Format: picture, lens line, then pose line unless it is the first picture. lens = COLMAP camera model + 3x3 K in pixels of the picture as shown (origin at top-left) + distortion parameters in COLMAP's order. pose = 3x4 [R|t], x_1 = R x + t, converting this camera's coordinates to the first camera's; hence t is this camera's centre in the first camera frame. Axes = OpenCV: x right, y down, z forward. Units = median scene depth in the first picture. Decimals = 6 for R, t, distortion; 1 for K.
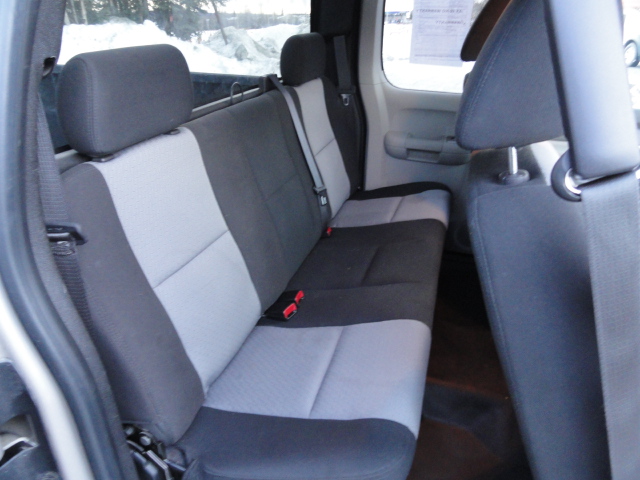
lens RADIAL K [[440.4, 0, 320.0], [0, 440.4, 240.0], [0, 0, 1]] dist [-0.003297, 0.001748]
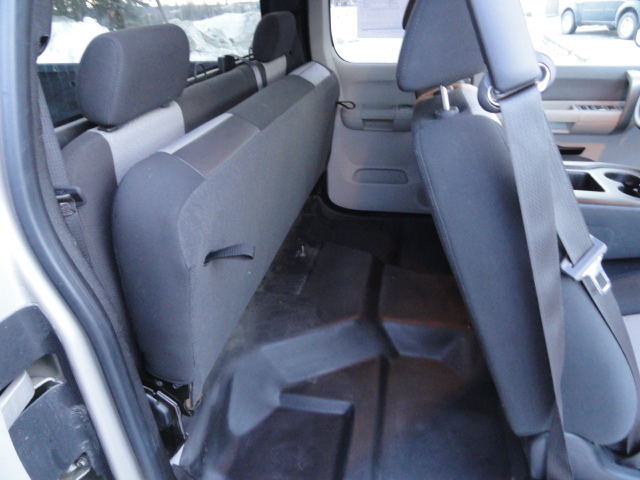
lens RADIAL K [[440.8, 0, 320.0], [0, 440.8, 240.0], [0, 0, 1]] dist [0.001070, -0.001417]
pose [[0.992627, -0.098498, 0.070638, -0.015251], [0.096728, 0.994915, 0.028072, 0.074330], [-0.073044, -0.021032, 0.997107, -0.103841]]
